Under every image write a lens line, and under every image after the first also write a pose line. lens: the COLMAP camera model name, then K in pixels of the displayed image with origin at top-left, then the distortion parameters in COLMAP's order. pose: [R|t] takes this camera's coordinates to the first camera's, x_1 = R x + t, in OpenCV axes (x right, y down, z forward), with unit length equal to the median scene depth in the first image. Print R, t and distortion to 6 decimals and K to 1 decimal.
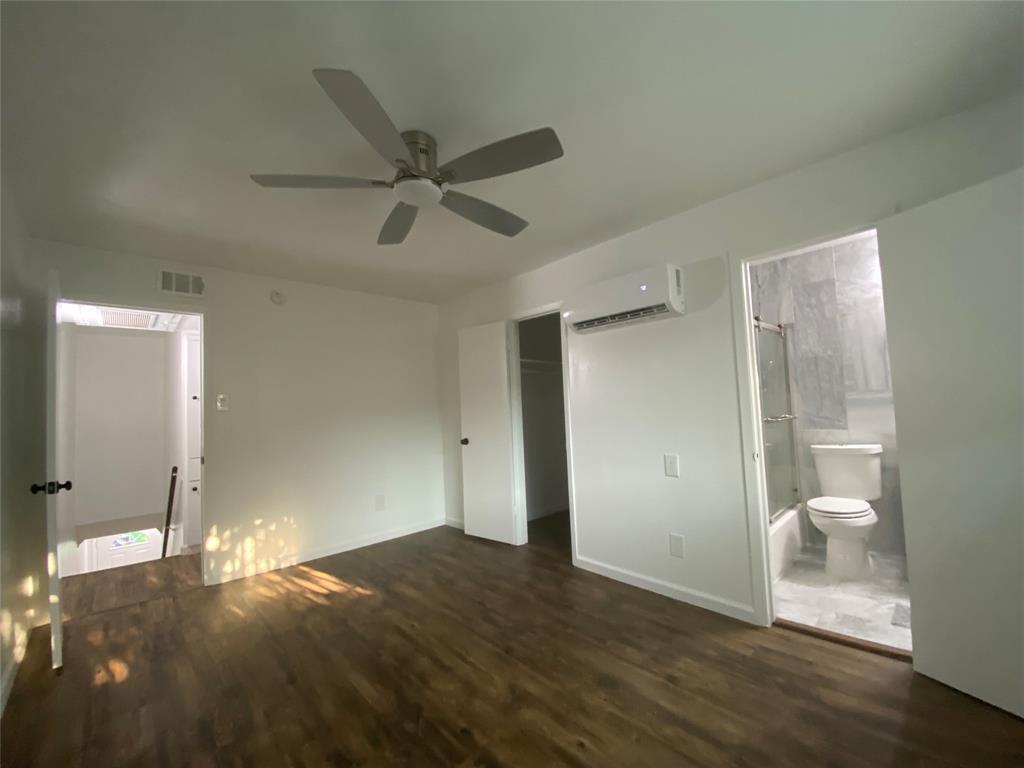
lens RADIAL K [[424.0, 0, 511.4], [0, 424.0, 384.8], [0, 0, 1]] dist [0.026091, -0.023097]
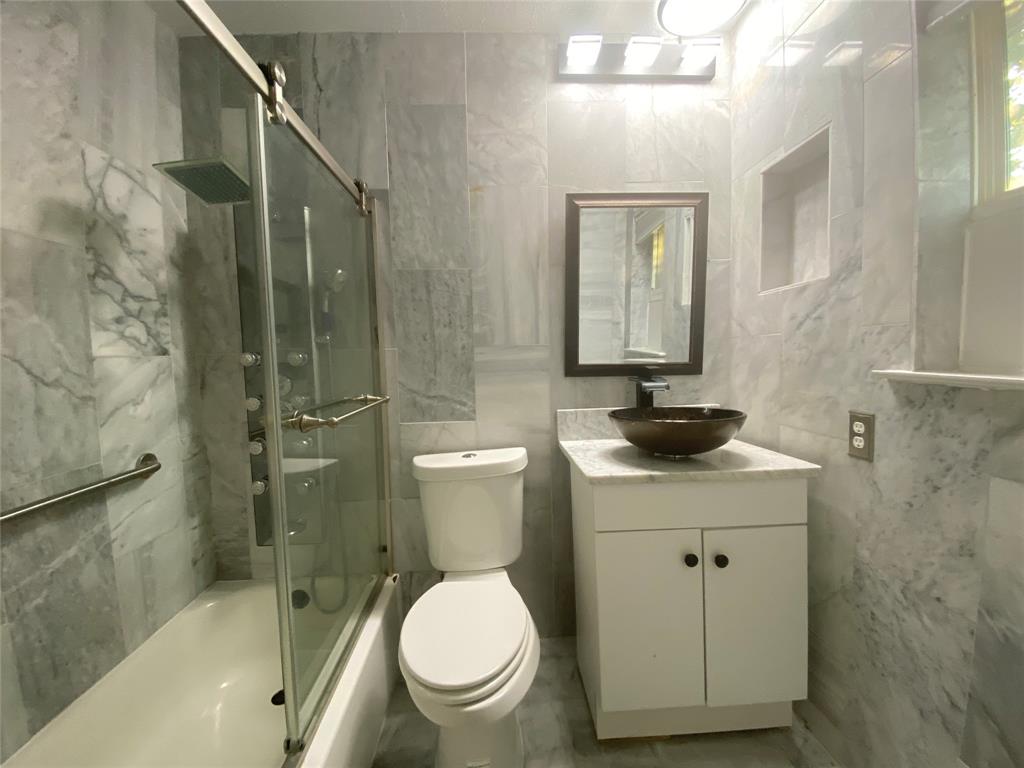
lens RADIAL K [[415.3, 0, 512.3], [0, 415.3, 385.9], [0, 0, 1]] dist [0.018931, -0.019411]
pose [[0.659751, -0.034484, 0.750693, 0.431165], [-0.048440, 0.994918, 0.088274, 0.016501], [-0.749922, -0.094603, 0.654727, 0.625104]]
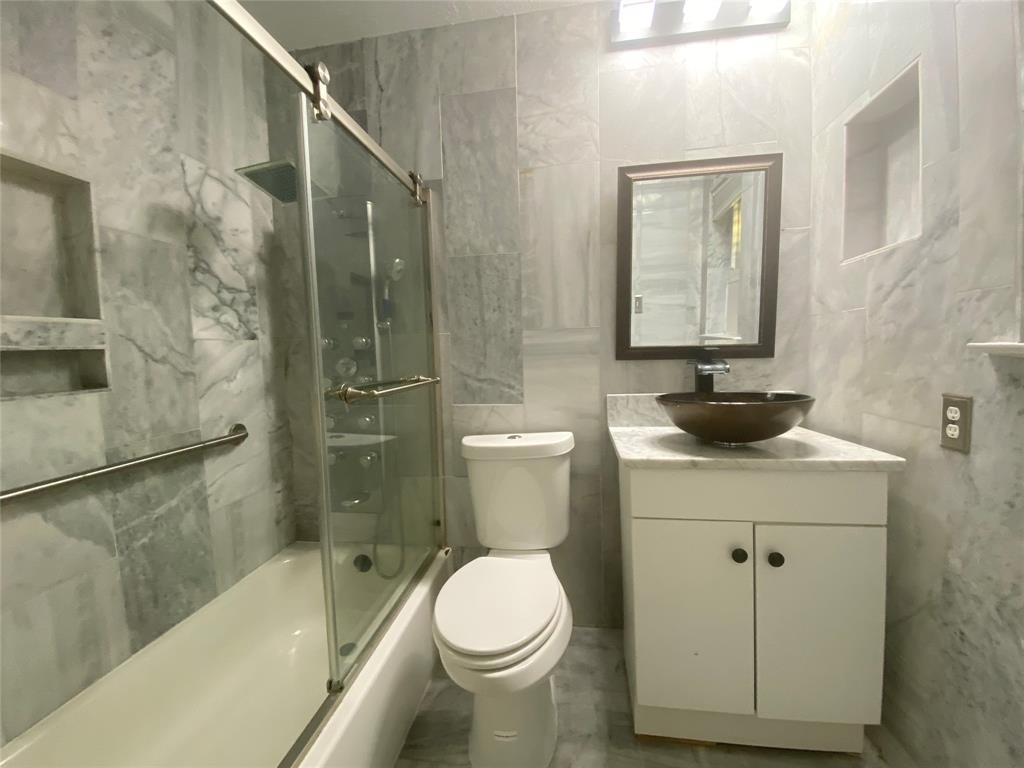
lens RADIAL K [[415.3, 0, 512.3], [0, 415.3, 385.9], [0, 0, 1]] dist [0.018931, -0.019411]
pose [[0.794186, -0.034936, 0.606670, 0.459309], [-0.040307, 0.993119, 0.109956, 0.027909], [-0.606336, -0.111779, 0.787313, 0.597273]]
